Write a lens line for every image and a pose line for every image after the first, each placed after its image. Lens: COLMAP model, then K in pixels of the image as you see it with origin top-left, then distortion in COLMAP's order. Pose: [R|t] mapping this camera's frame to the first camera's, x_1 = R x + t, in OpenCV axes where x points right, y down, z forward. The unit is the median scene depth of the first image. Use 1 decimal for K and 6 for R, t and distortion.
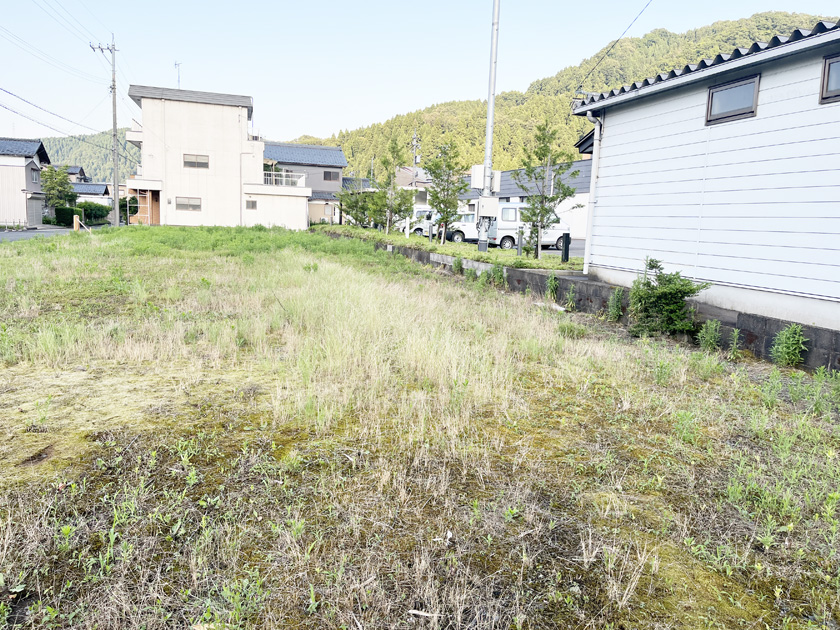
lens RADIAL K [[638.0, 0, 422.7], [0, 638.0, 303.5], [0, 0, 1]] dist [0.068949, -0.095446]
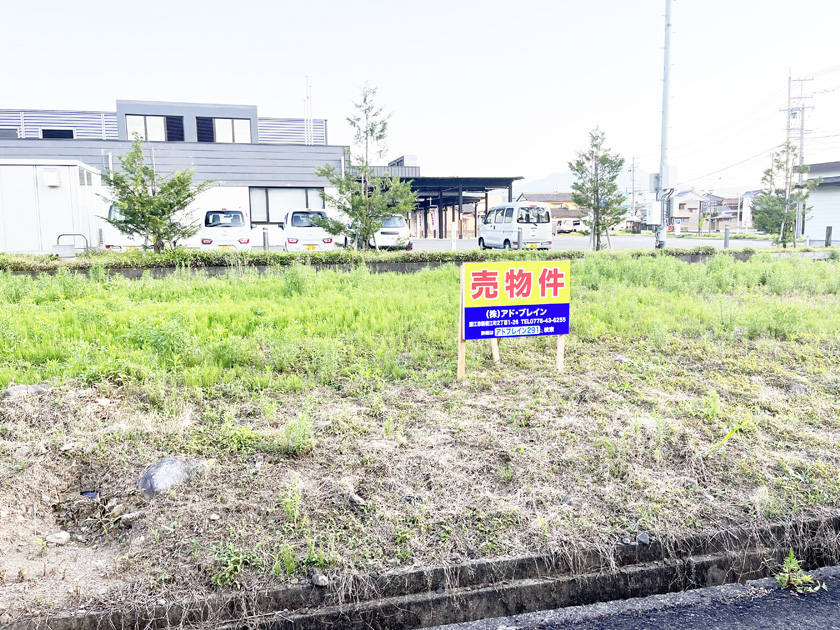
lens RADIAL K [[638.0, 0, 417.3], [0, 638.0, 297.6], [0, 0, 1]] dist [0.068949, -0.095446]
pose [[0.070353, -0.141700, 0.987407, -0.399074], [0.142693, 0.981109, 0.130629, -0.085104], [-0.987263, 0.131706, 0.089243, 0.560000]]
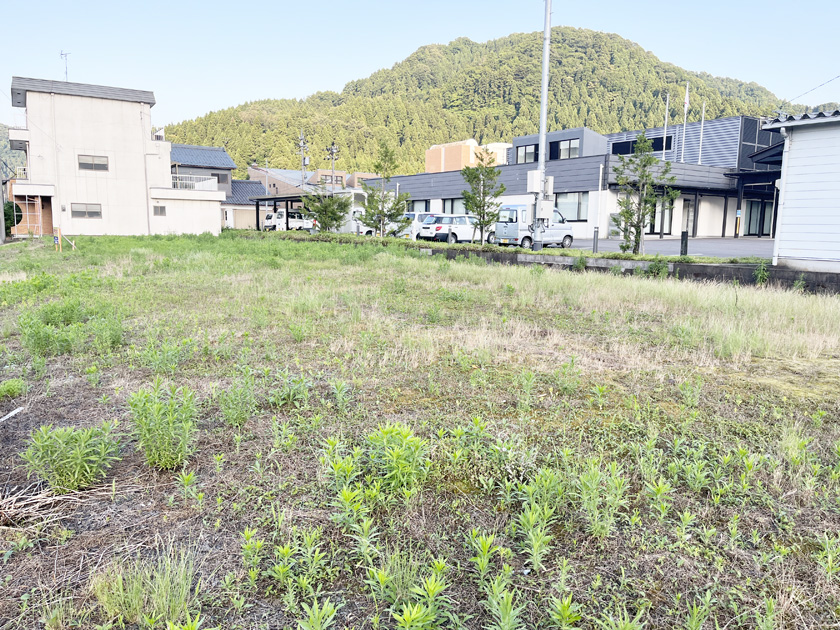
lens RADIAL K [[638.0, 0, 425.6], [0, 638.0, 313.3], [0, 0, 1]] dist [0.068949, -0.095446]
pose [[0.958698, -0.062371, 0.277505, -0.168369], [0.058611, 0.998042, 0.021833, -0.005189], [-0.278323, -0.004667, 0.960476, 0.009219]]
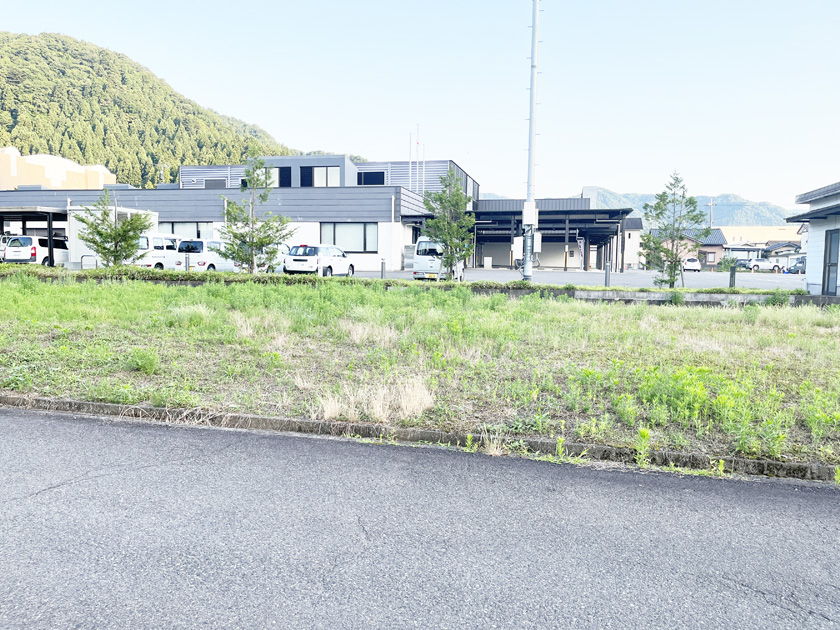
lens RADIAL K [[638.0, 0, 414.1], [0, 638.0, 315.2], [0, 0, 1]] dist [0.068949, -0.095446]
pose [[0.540108, -0.100747, 0.835544, -0.369072], [0.113846, 0.992430, 0.046072, -0.044681], [-0.833860, 0.070239, 0.547489, 0.258284]]
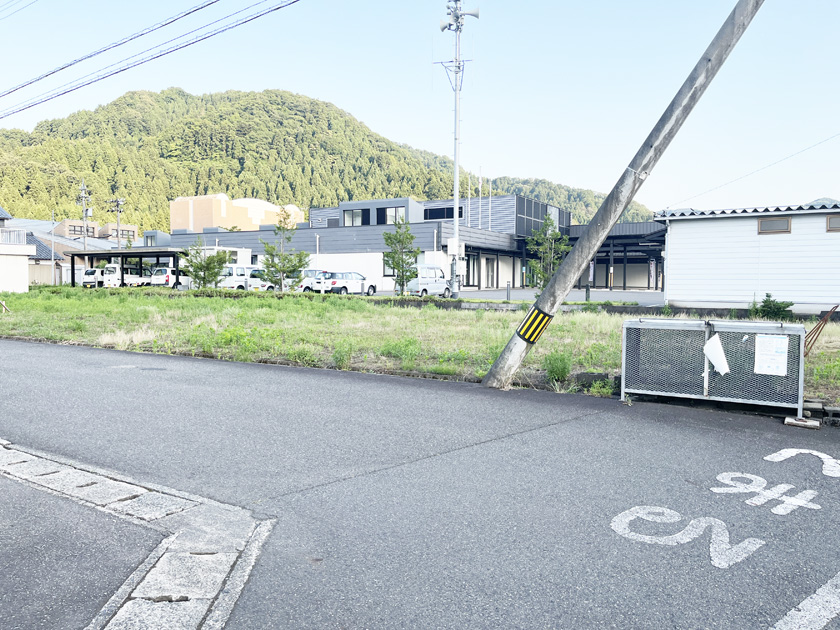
lens RADIAL K [[638.0, 0, 420.6], [0, 638.0, 309.4], [0, 0, 1]] dist [0.068949, -0.095446]
pose [[0.757178, -0.061680, 0.650290, -0.362881], [0.106848, 0.993818, -0.030147, -0.012946], [-0.644411, 0.092309, 0.759088, 0.010568]]
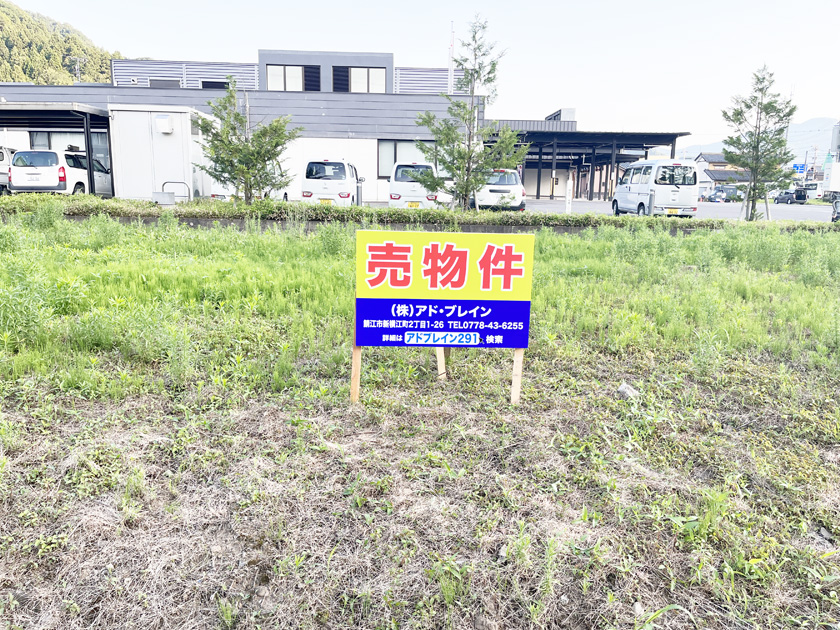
lens RADIAL K [[638.0, 0, 422.3], [0, 638.0, 306.8], [0, 0, 1]] dist [0.068949, -0.095446]
pose [[0.311404, -0.202609, 0.928427, -0.359883], [0.113303, 0.977953, 0.175414, -0.079468], [-0.943499, 0.050569, 0.327494, 0.533452]]
